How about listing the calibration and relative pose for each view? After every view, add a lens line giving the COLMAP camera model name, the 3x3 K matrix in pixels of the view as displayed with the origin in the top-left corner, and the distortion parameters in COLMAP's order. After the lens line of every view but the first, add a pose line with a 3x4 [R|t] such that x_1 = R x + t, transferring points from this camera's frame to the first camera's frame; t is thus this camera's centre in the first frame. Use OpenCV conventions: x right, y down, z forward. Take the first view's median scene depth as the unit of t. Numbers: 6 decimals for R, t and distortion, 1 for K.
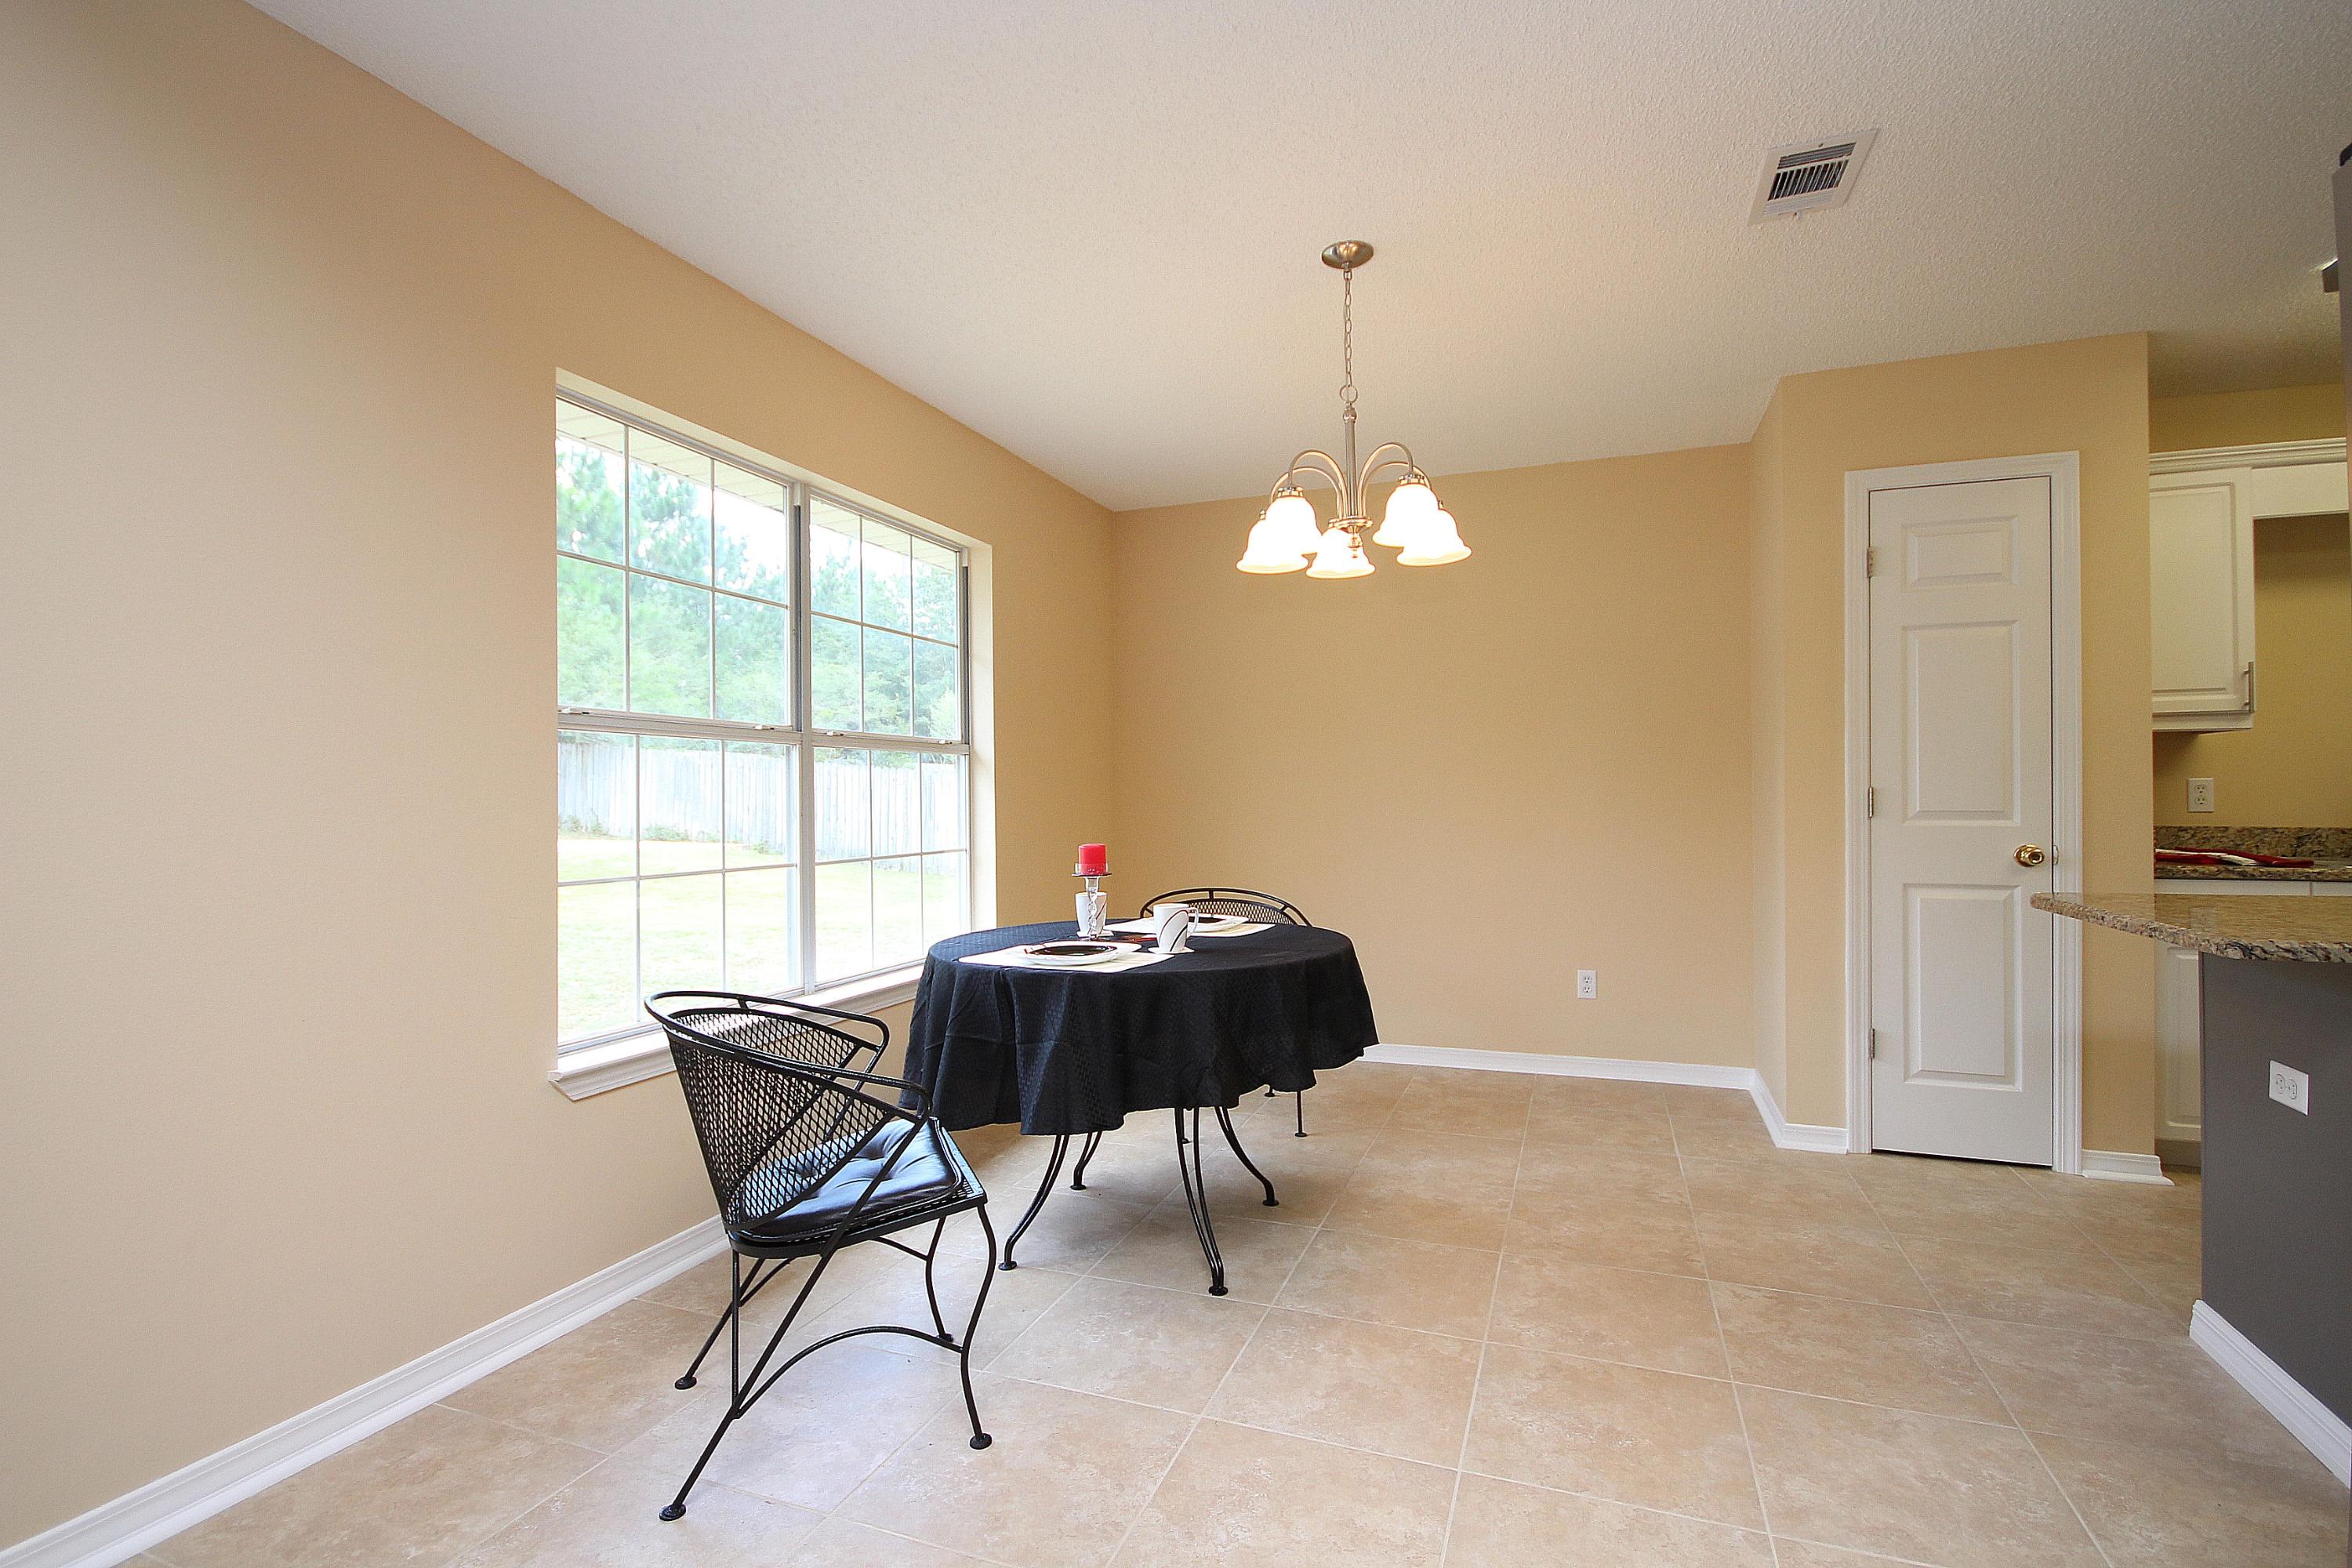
lens RADIAL K [[1102.5, 0, 1186.1], [0, 1102.5, 797.4], [0, 0, 1]] dist [-0.001398, -0.000414]
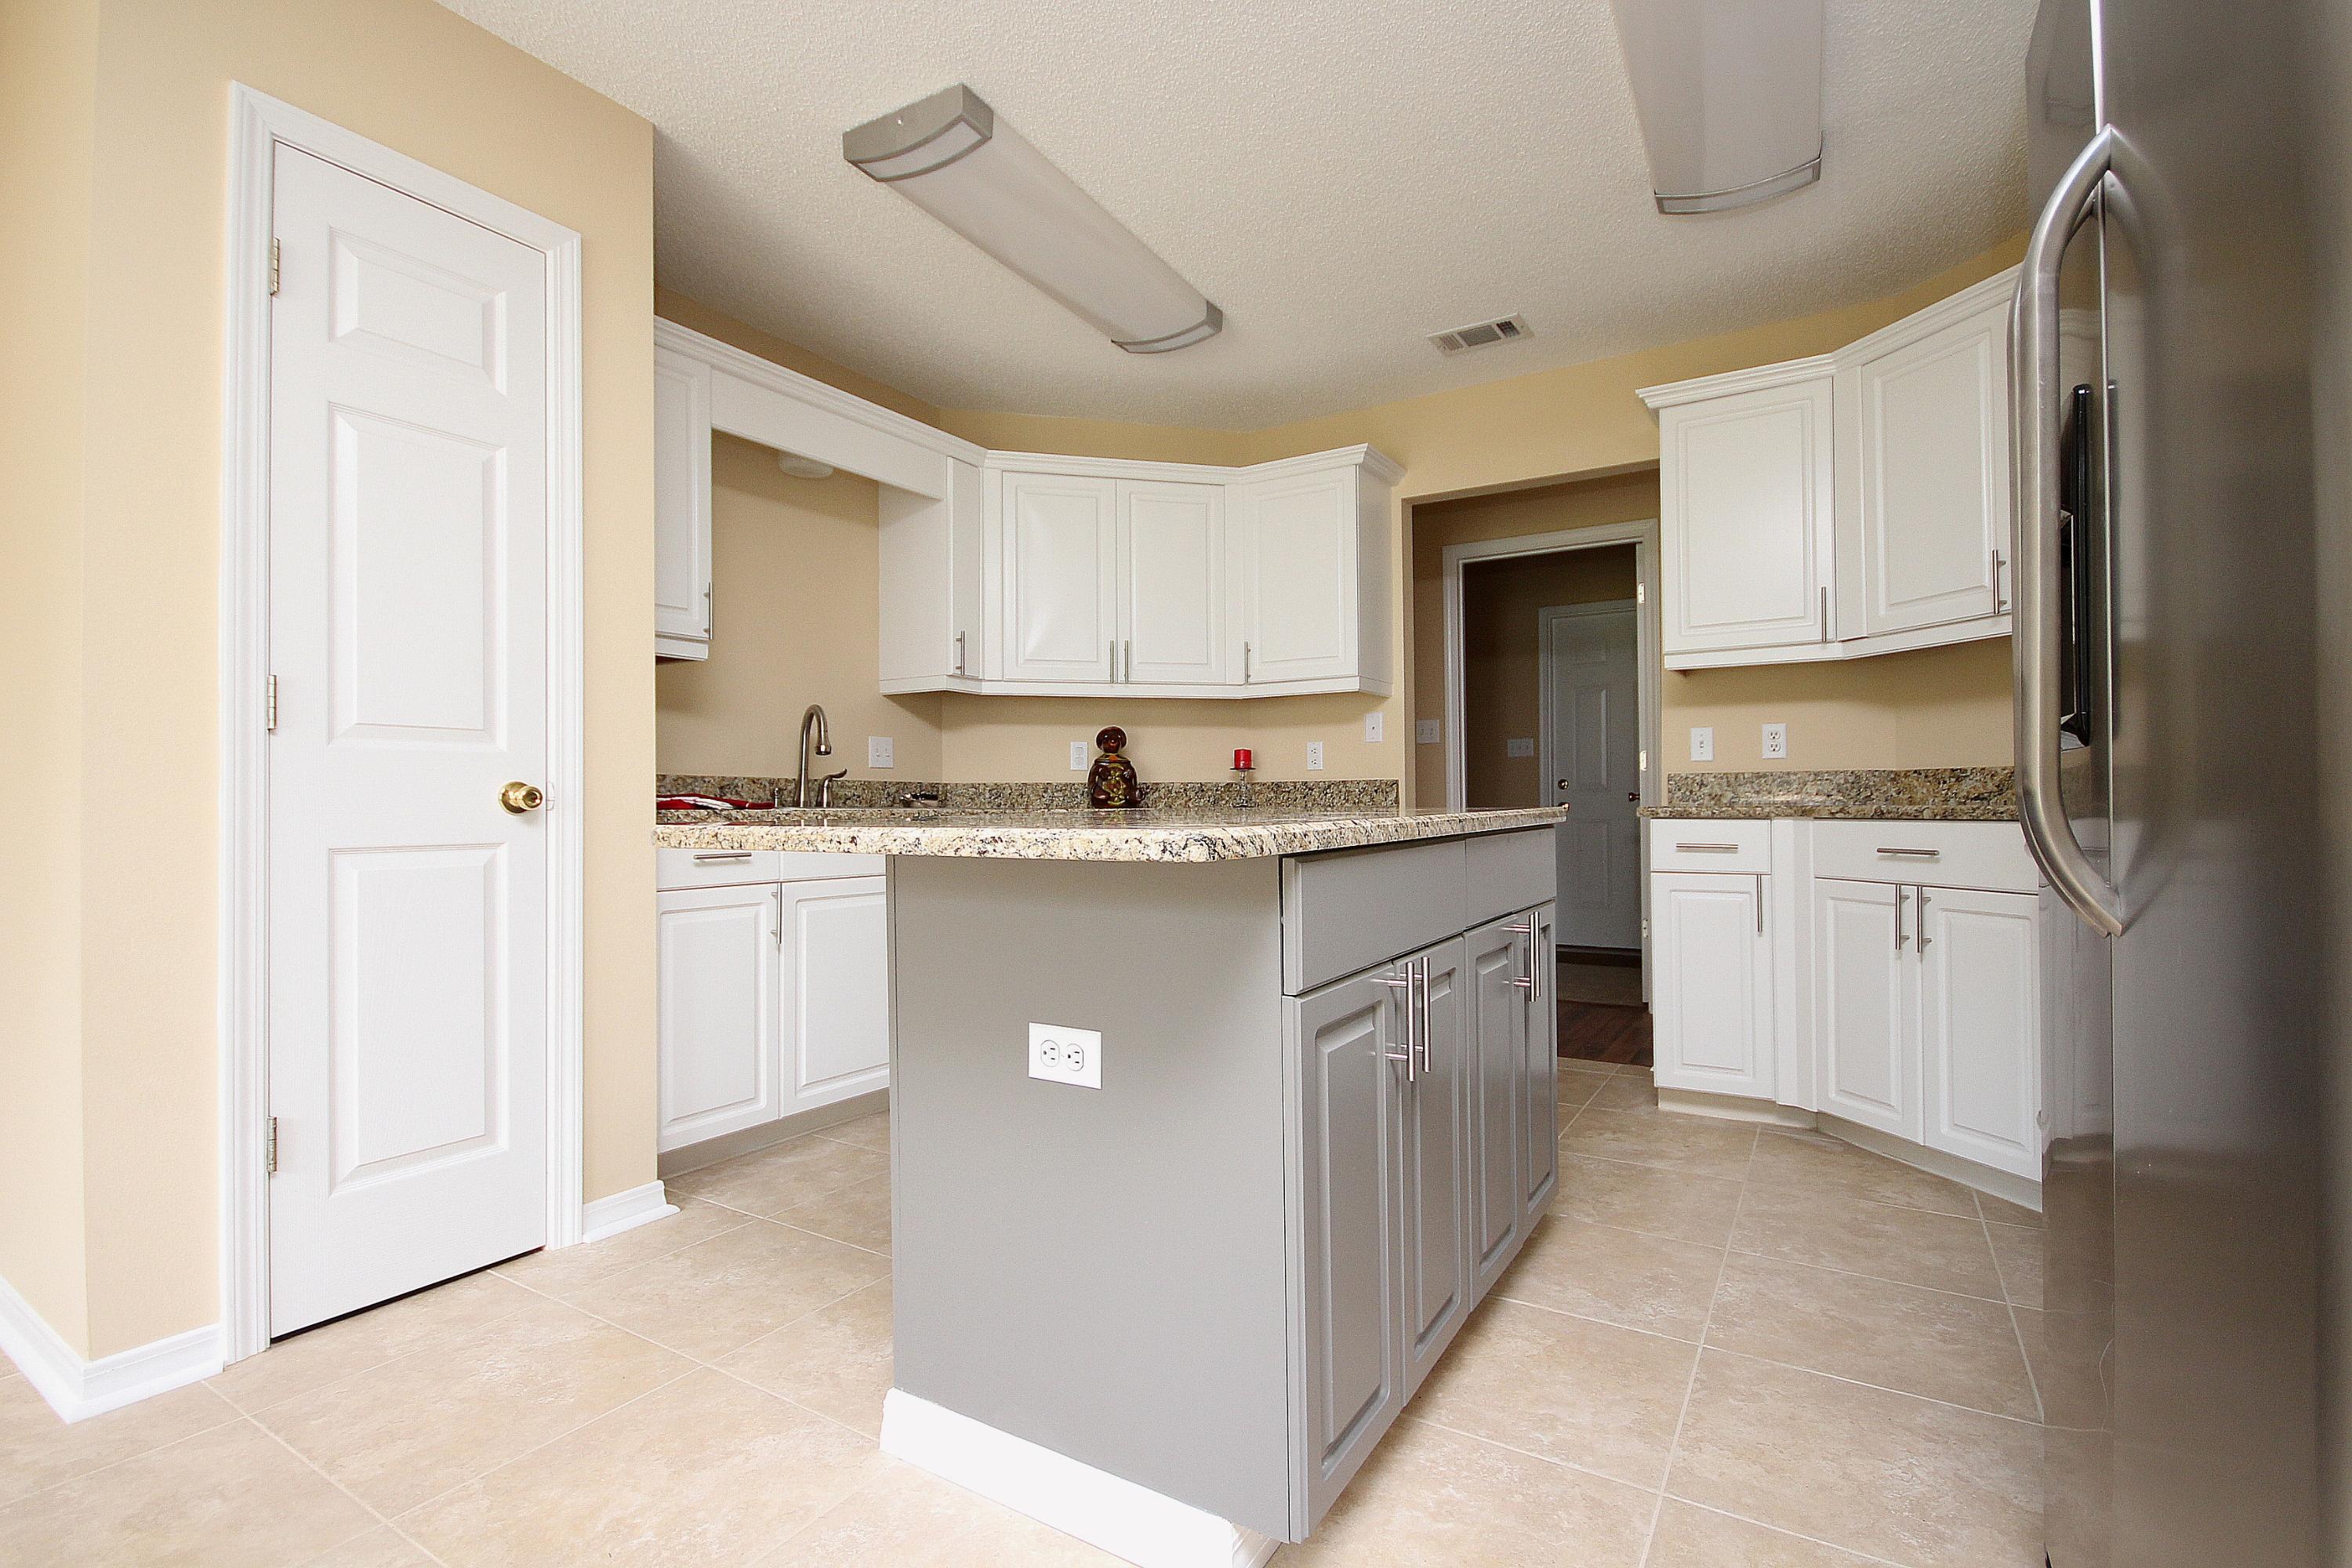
lens RADIAL K [[1082.5, 0, 1185.2], [0, 1082.5, 793.7], [0, 0, 1]] dist [-0.006414, -0.001151]
pose [[0.194955, 0.010720, 0.980754, 0.197429], [0.005518, 0.999912, -0.012026, 0.061847], [-0.980797, 0.007756, 0.194879, 0.475851]]
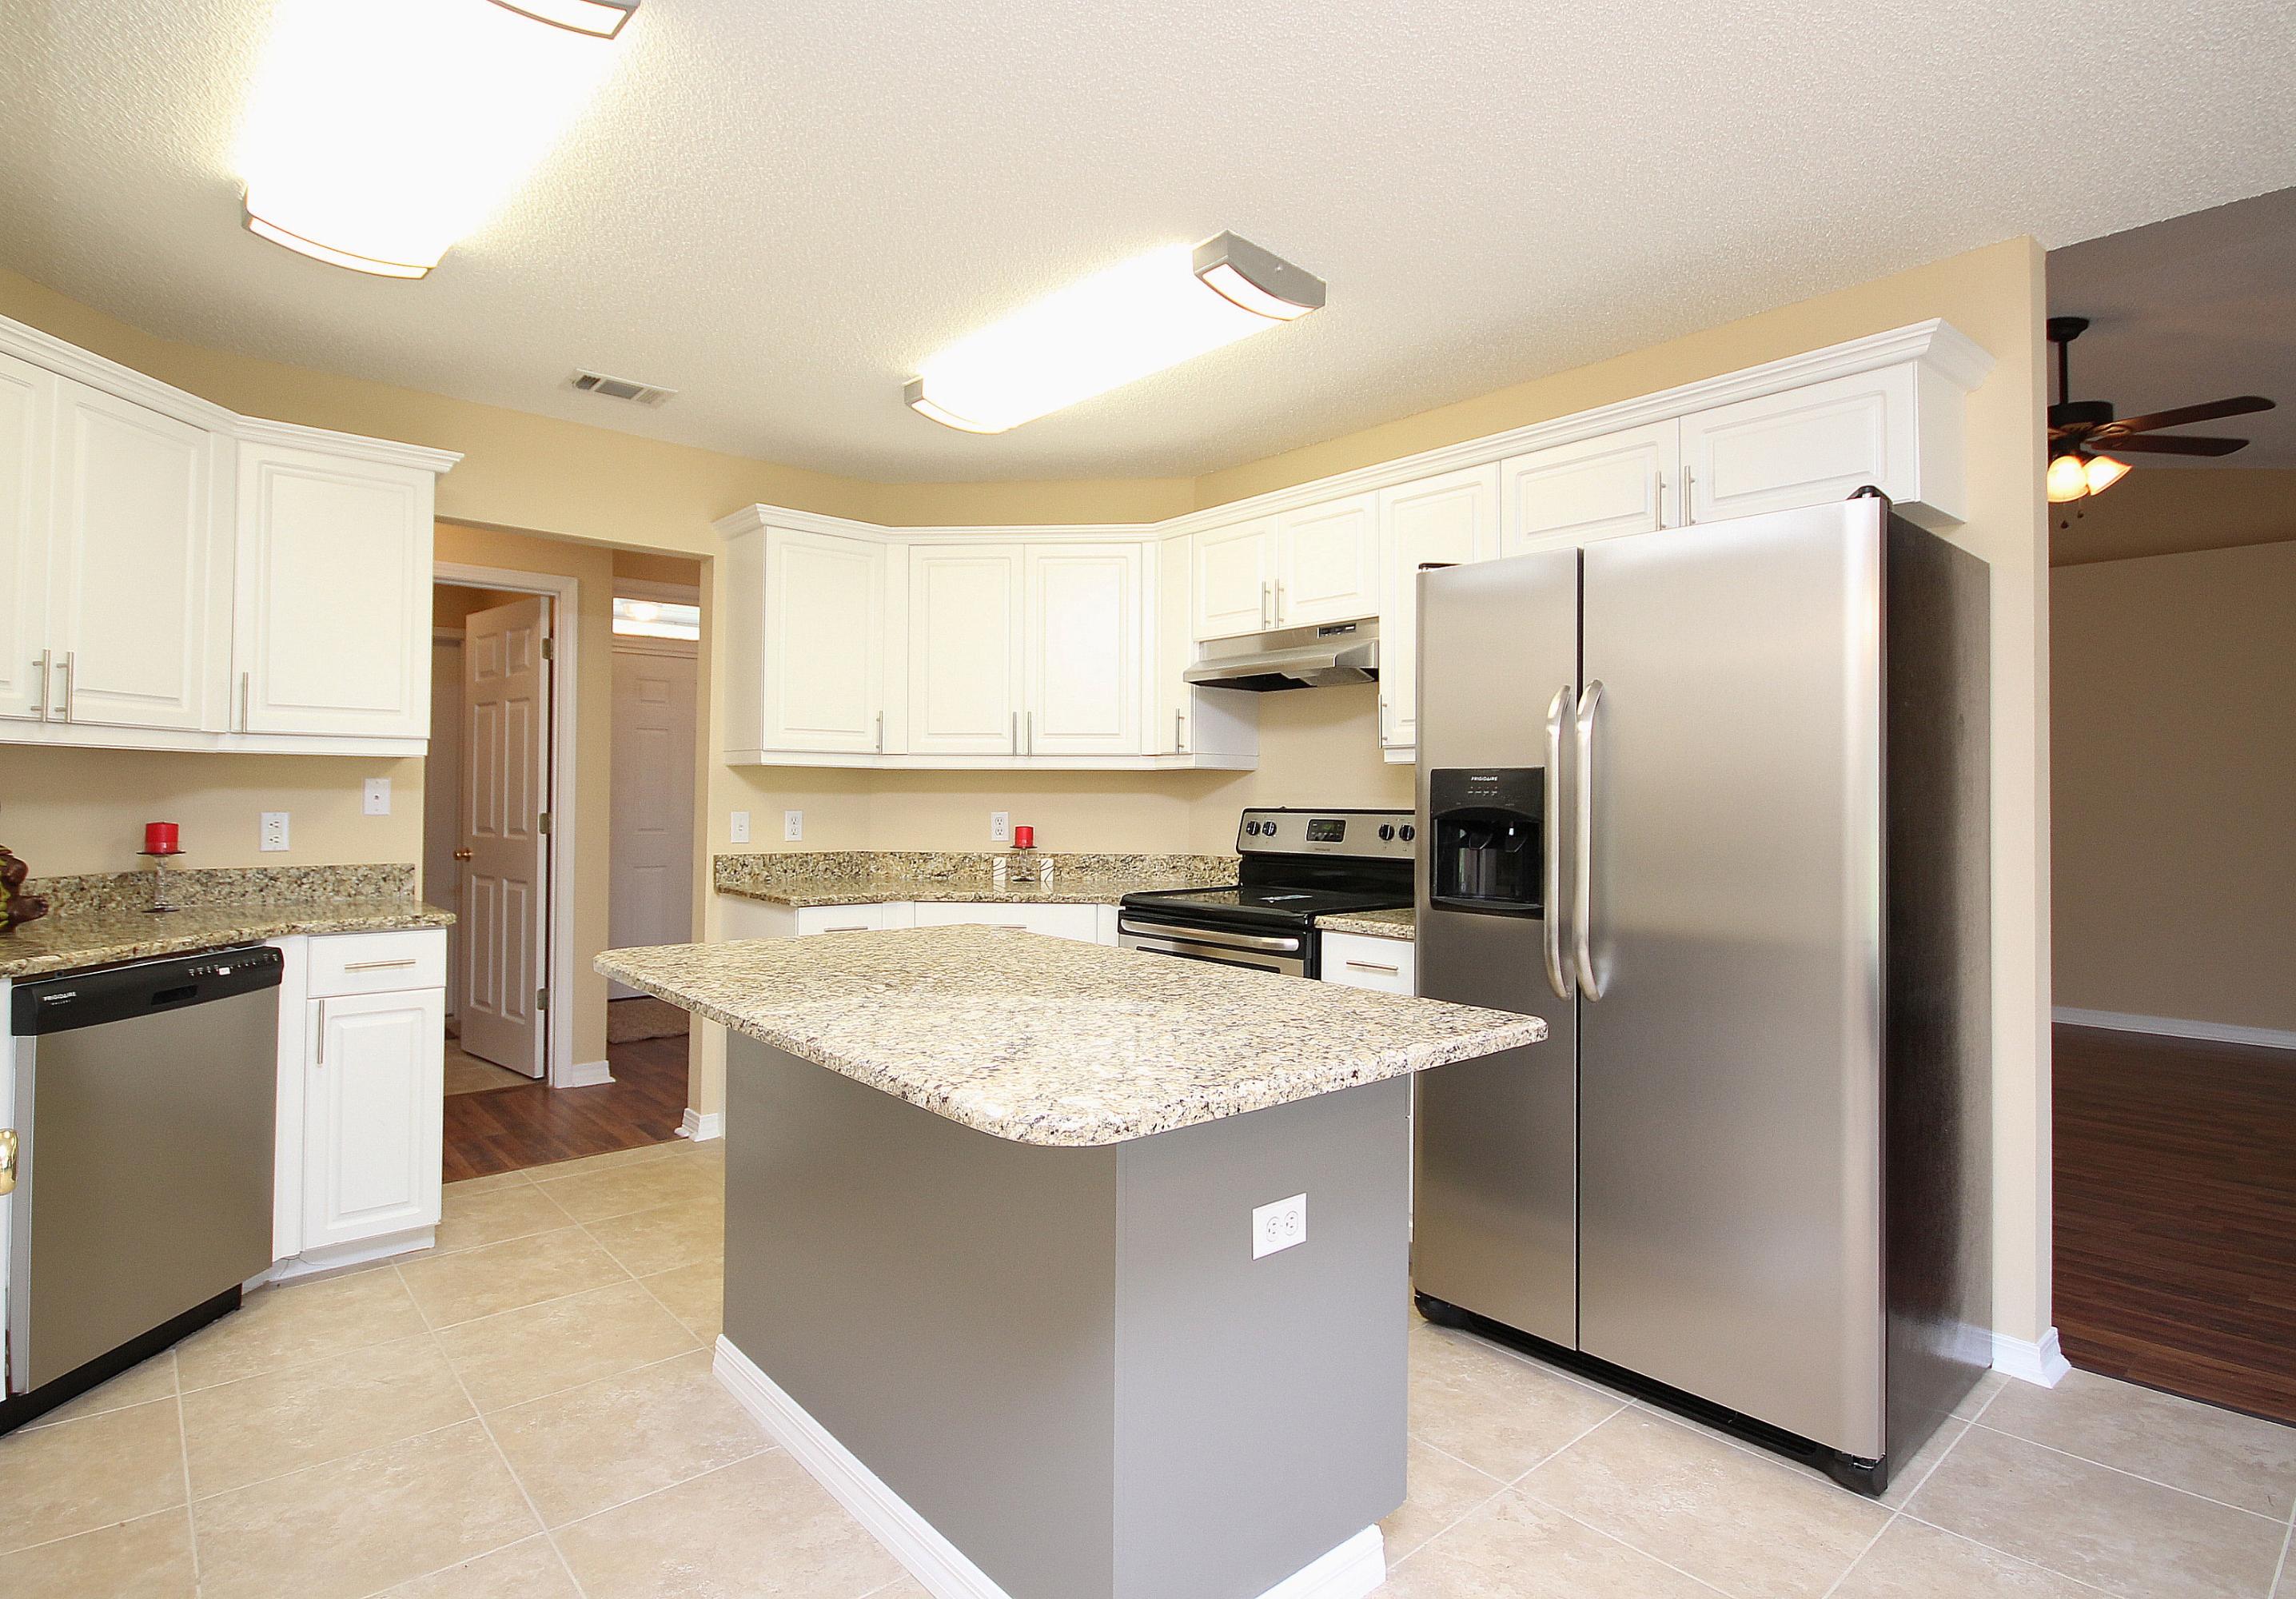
lens RADIAL K [[1154.3, 0, 1037.2], [0, 1154.3, 788.9], [0, 0, 1]] dist [0.005356, 0.000393]
pose [[-0.853113, 0.002759, 0.521720, 0.430169], [-0.003919, 0.999924, -0.011696, -0.029279], [-0.521712, -0.012022, -0.853037, 1.106747]]
